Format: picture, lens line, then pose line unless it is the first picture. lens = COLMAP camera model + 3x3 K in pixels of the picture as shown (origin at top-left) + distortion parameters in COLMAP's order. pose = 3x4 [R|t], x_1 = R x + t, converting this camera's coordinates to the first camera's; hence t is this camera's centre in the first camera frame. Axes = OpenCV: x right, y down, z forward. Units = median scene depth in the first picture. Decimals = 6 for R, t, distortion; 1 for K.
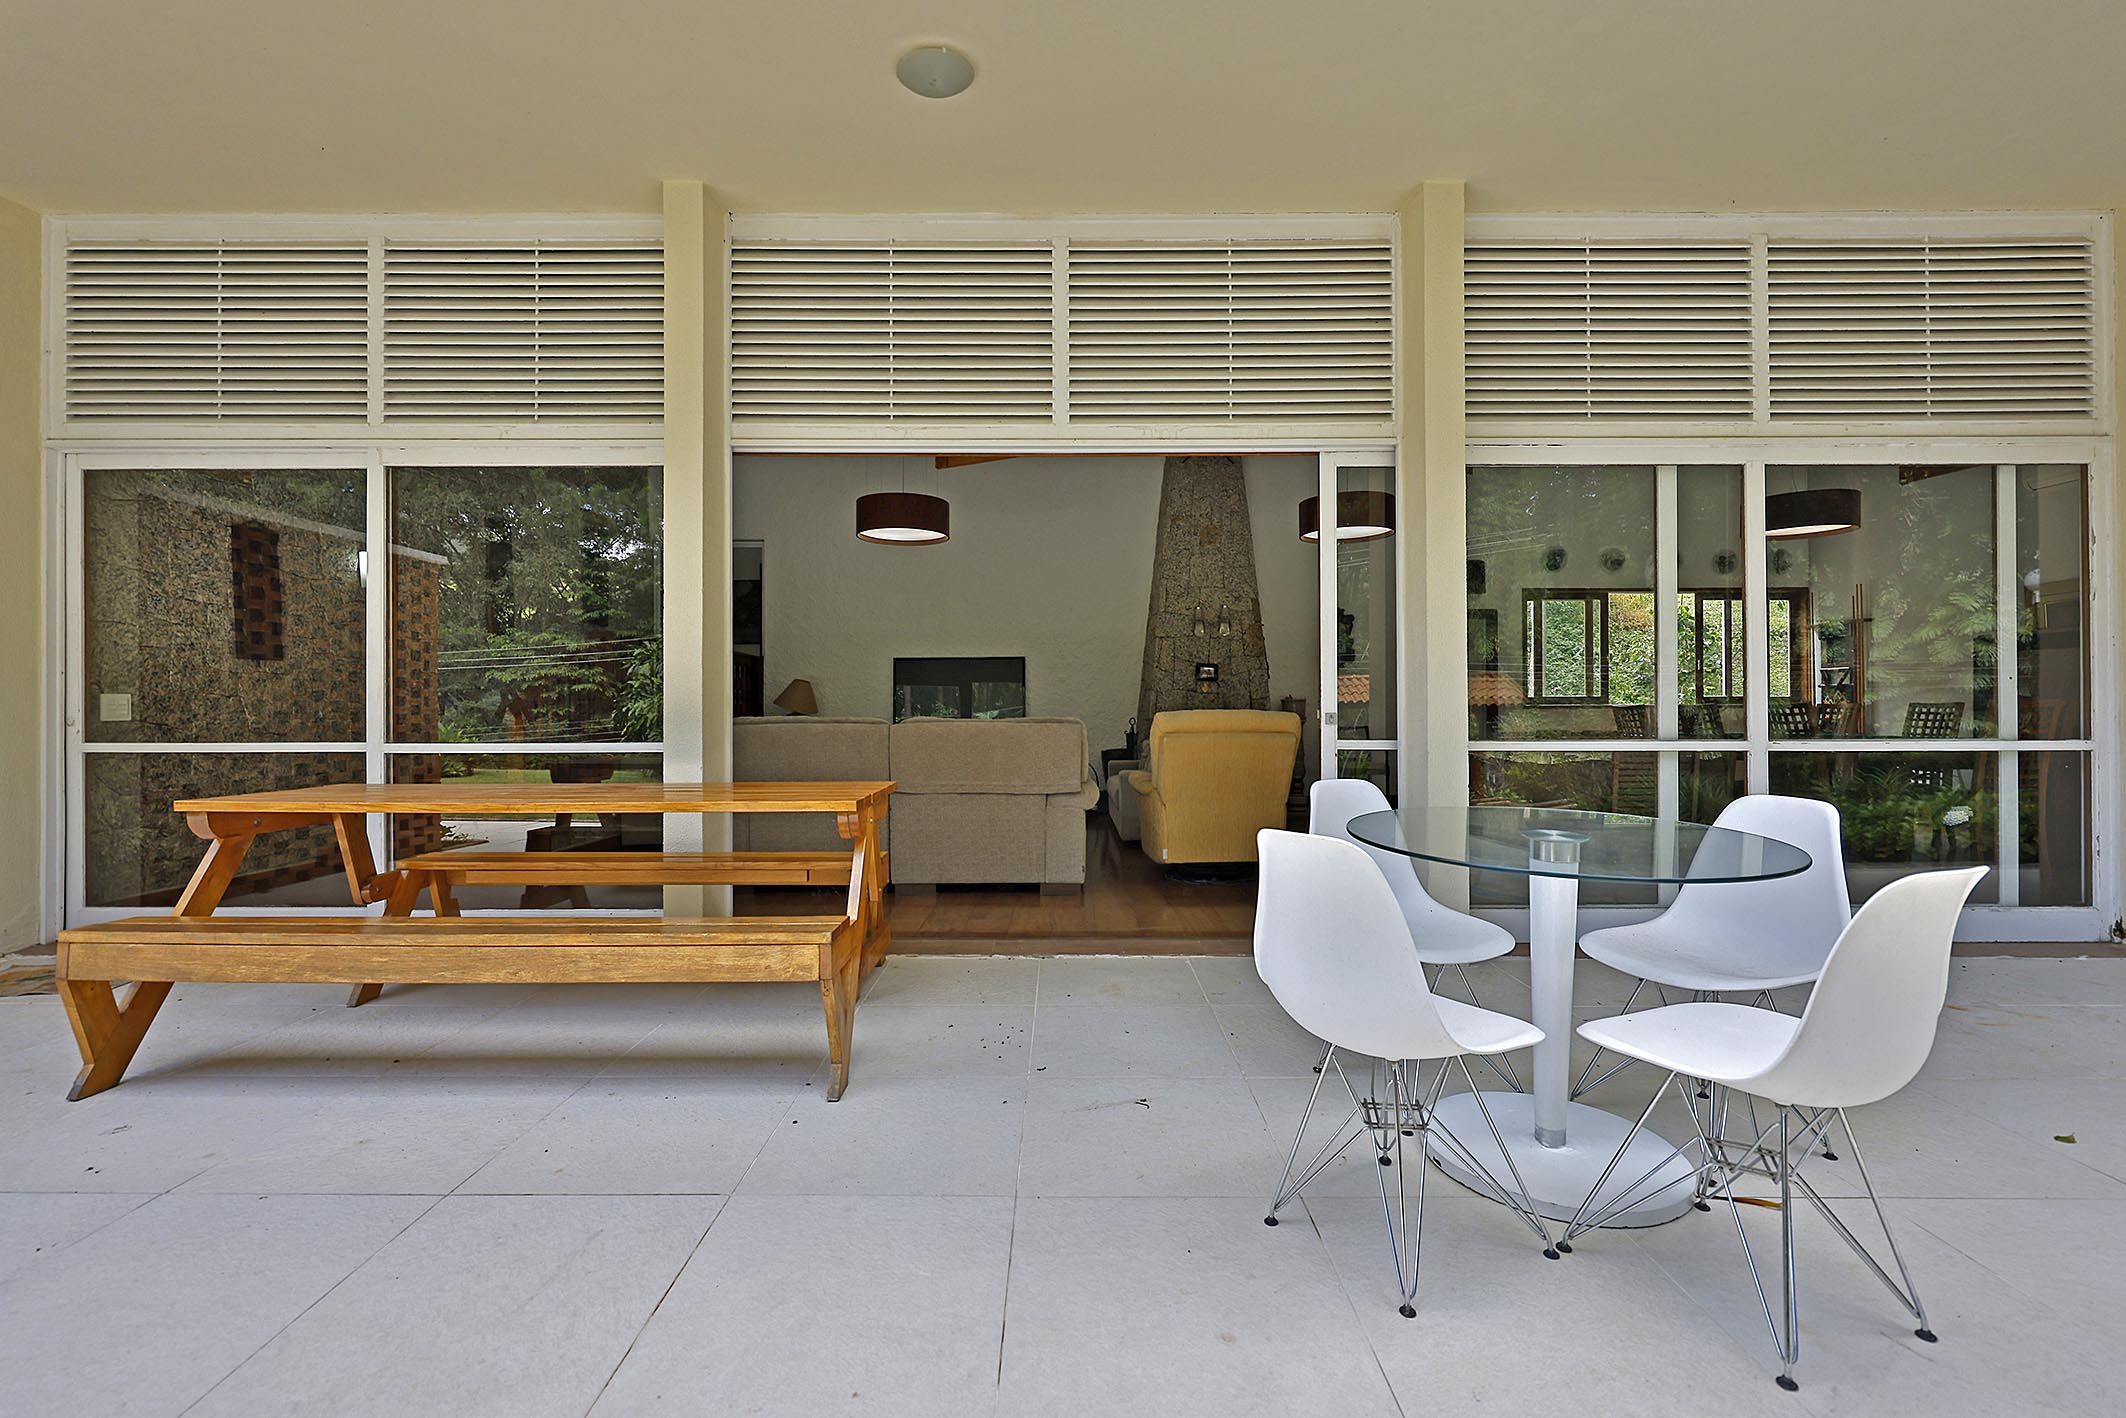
lens RADIAL K [[902.2, 0, 1061.6], [0, 902.2, 707.3], [0, 0, 1]] dist [-0.001582, 0.000398]
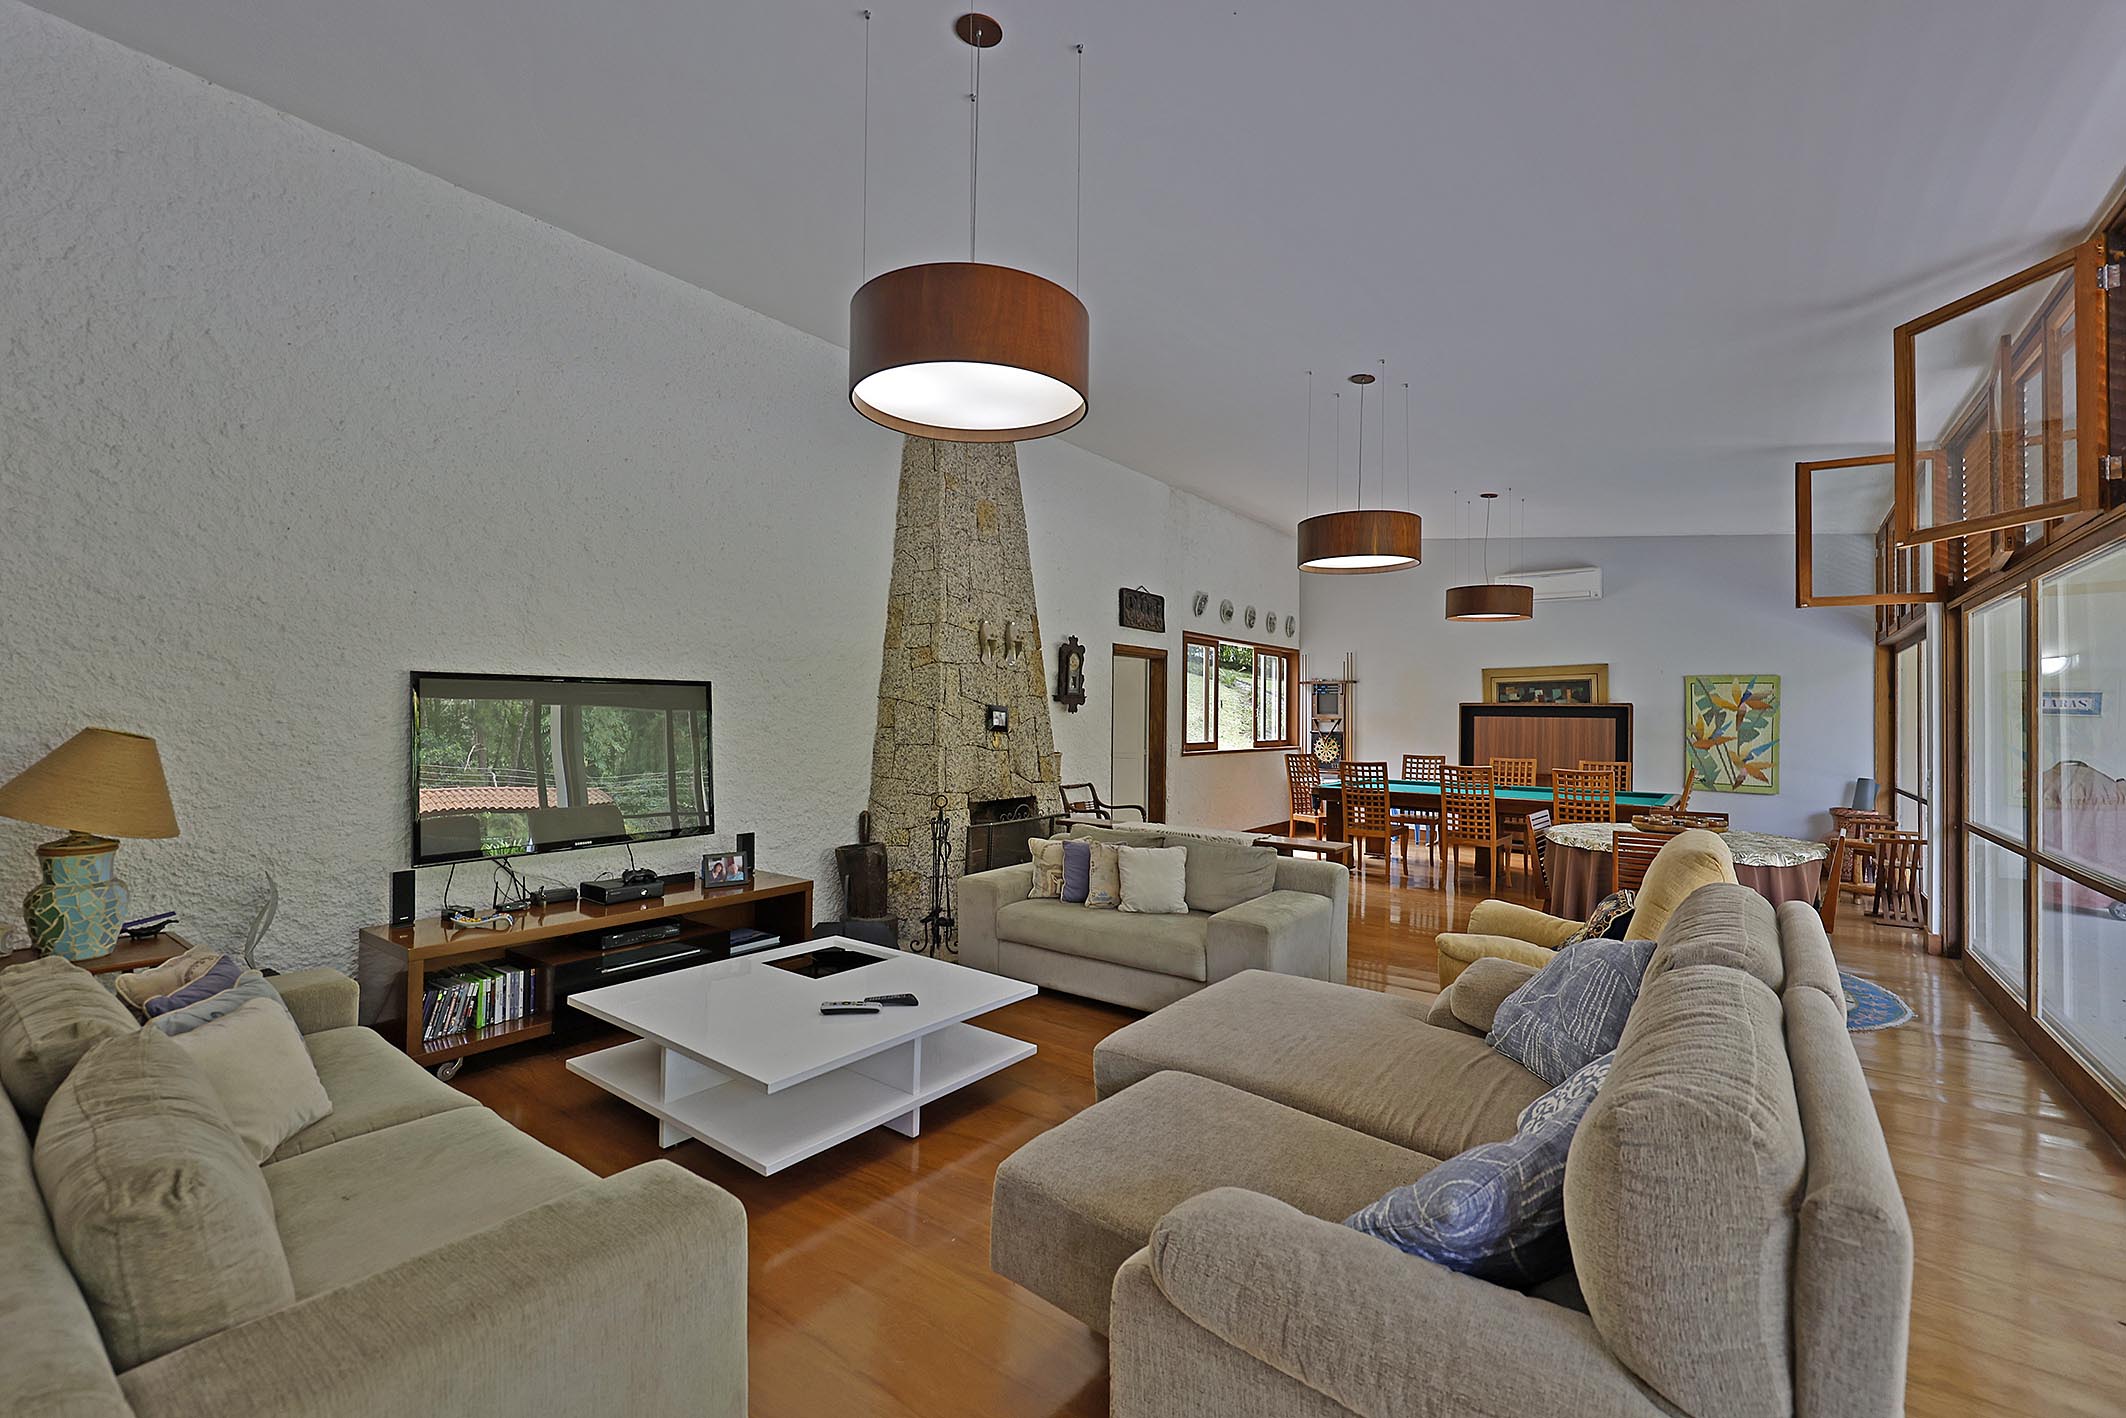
lens RADIAL K [[902.2, 0, 1064.2], [0, 902.2, 706.9], [0, 0, 1]] dist [-0.001582, 0.000398]
pose [[0.597346, 0.017782, 0.801786, -0.348520], [-0.020099, 0.999772, -0.007199, -0.043326], [-0.801732, -0.011815, 0.597568, 0.551543]]
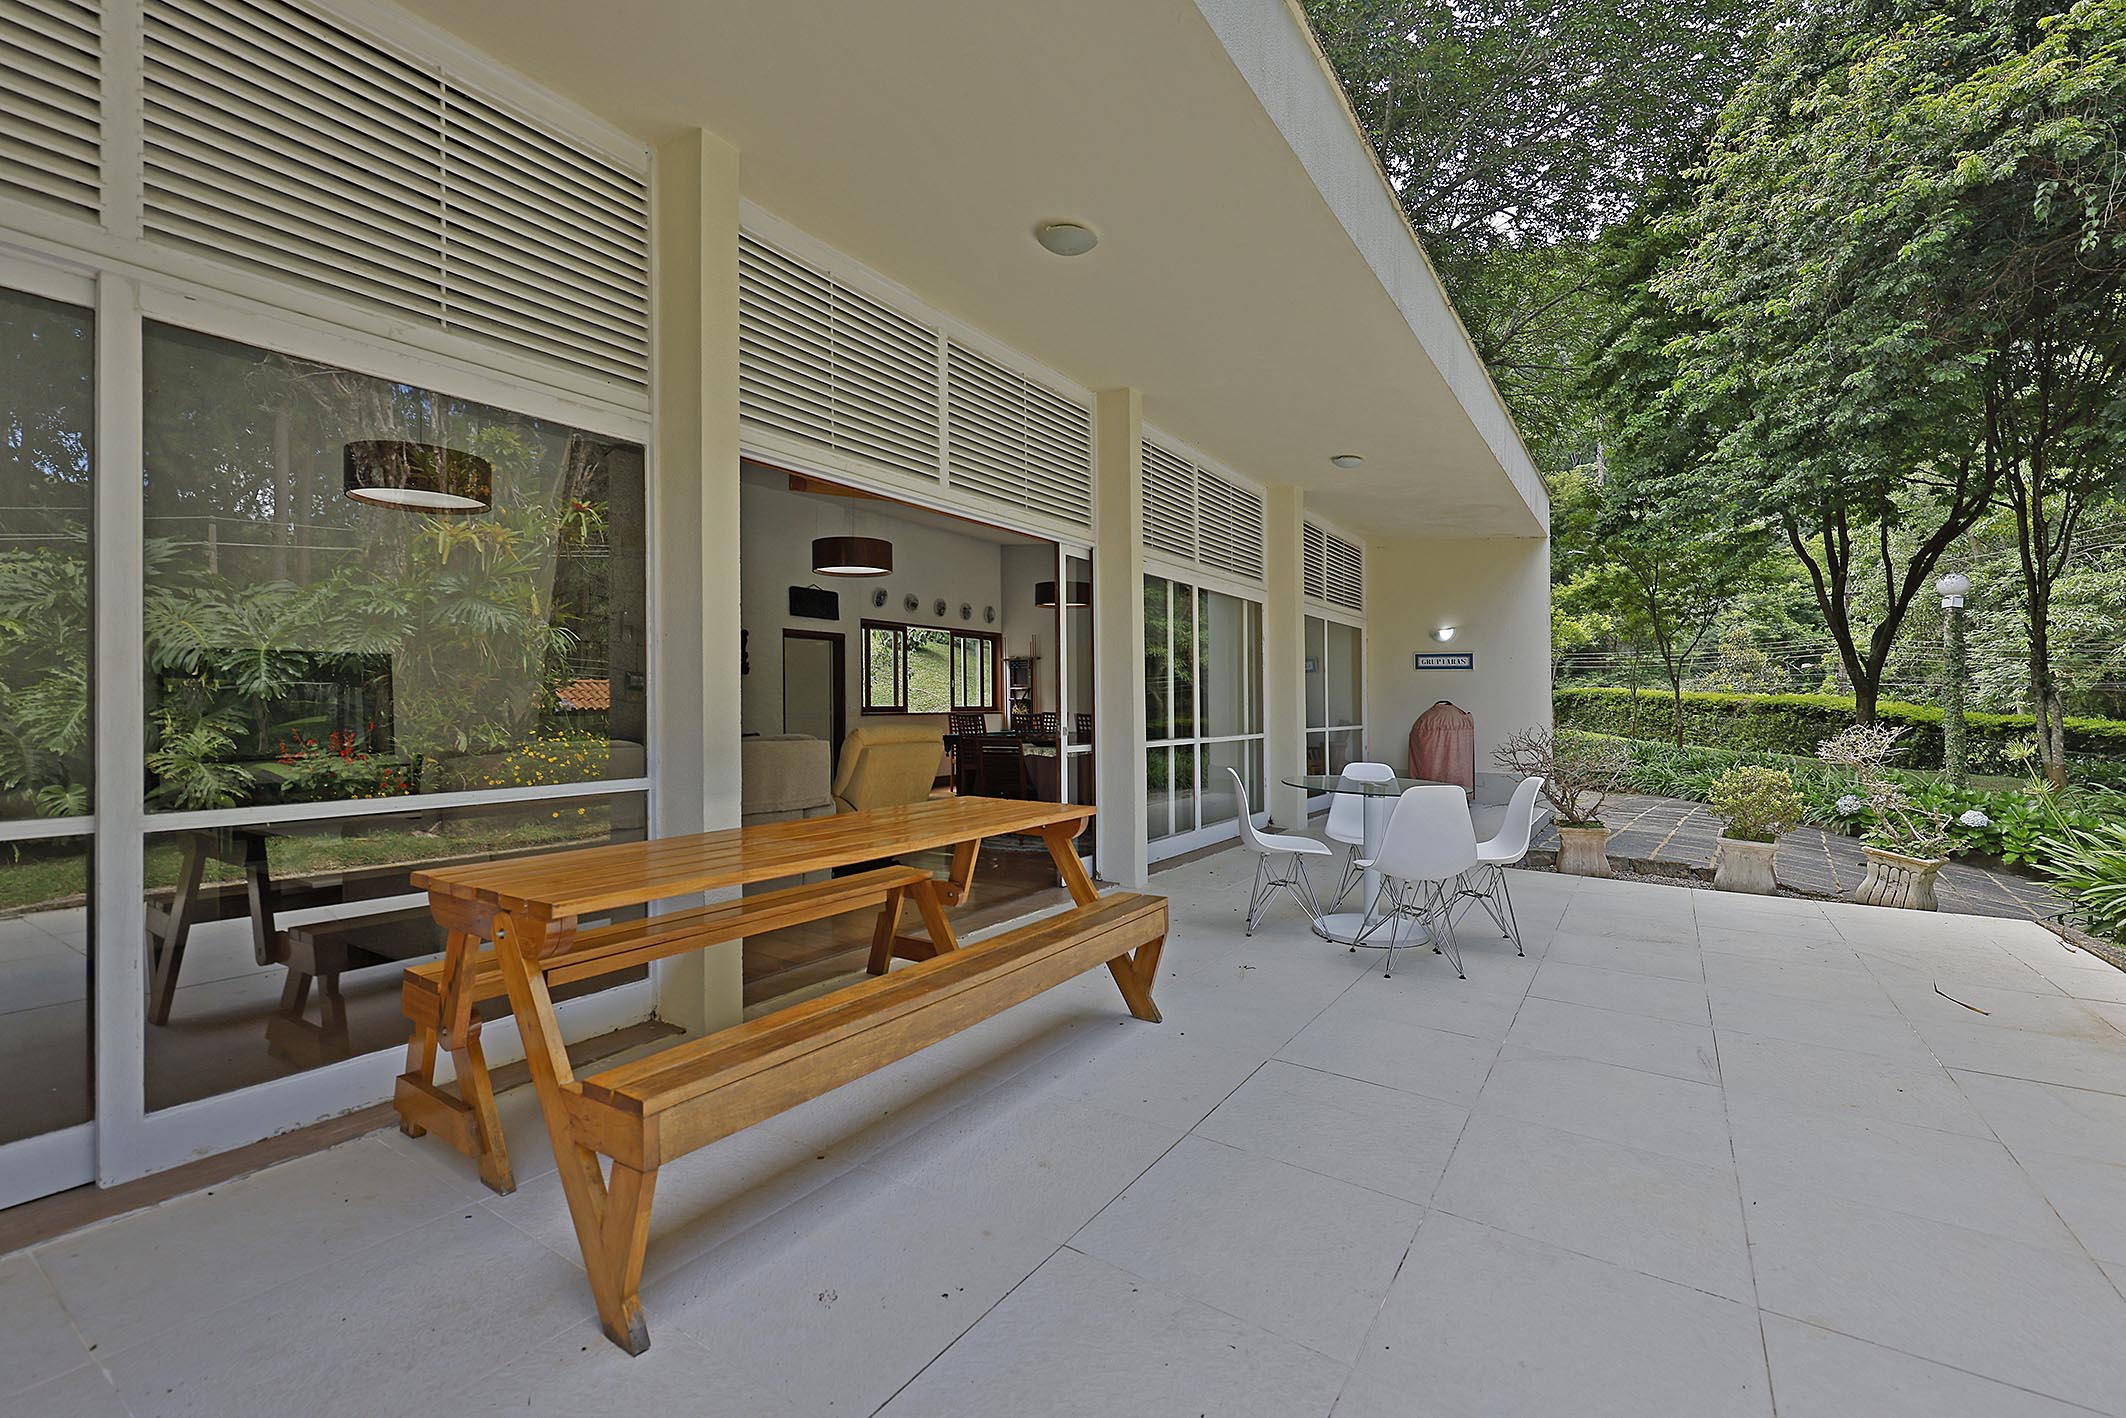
lens RADIAL K [[902.2, 0, 1059.2], [0, 902.2, 703.1], [0, 0, 1]] dist [-0.001582, 0.000398]
pose [[0.554210, 0.003474, 0.832369, -0.382757], [-0.000134, 0.999992, -0.004085, -0.011574], [-0.832377, 0.002153, 0.554206, 0.094259]]
